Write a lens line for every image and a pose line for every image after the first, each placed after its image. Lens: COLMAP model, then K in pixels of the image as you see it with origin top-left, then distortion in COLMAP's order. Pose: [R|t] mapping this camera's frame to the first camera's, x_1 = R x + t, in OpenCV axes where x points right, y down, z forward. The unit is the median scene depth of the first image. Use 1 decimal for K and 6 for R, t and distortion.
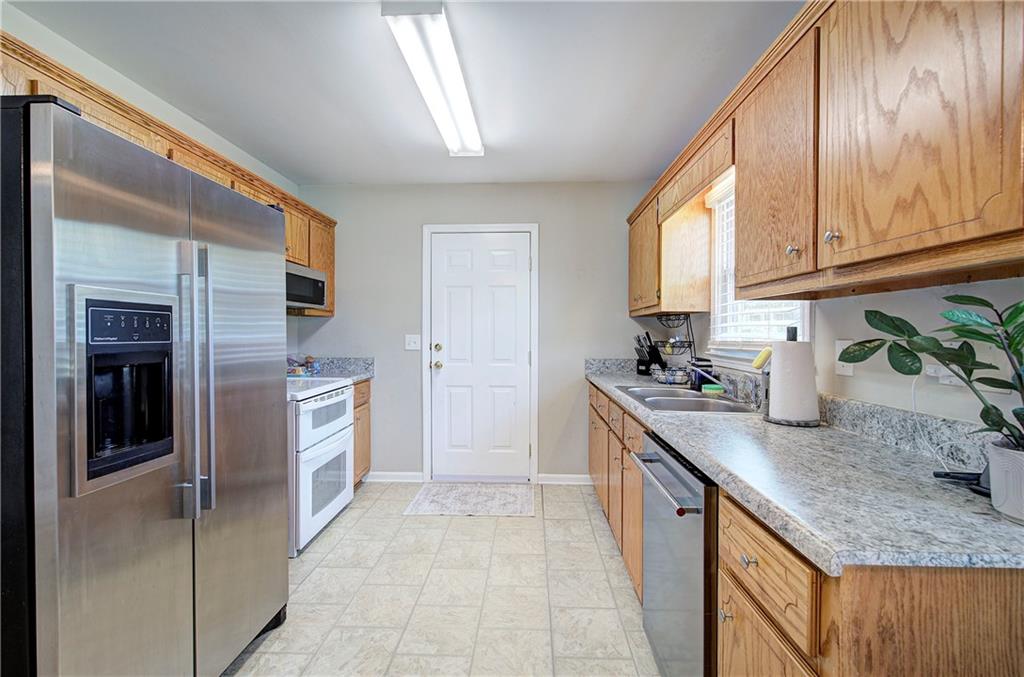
lens RADIAL K [[434.1, 0, 513.2], [0, 434.1, 337.5], [0, 0, 1]] dist [-0.006613, 0.000792]
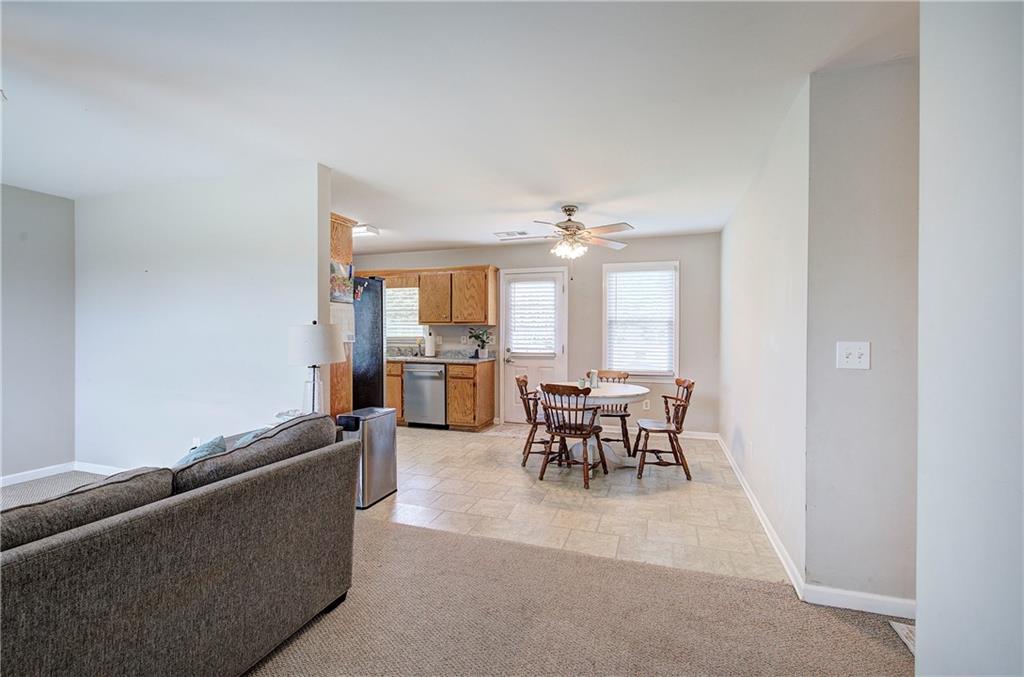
lens RADIAL K [[434.1, 0, 510.9], [0, 434.1, 332.7], [0, 0, 1]] dist [-0.006613, 0.000792]
pose [[0.292500, -0.002360, 0.956263, -1.728423], [0.010131, 0.999948, -0.000631, -0.008251], [-0.956212, 0.009872, 0.292508, -0.503868]]
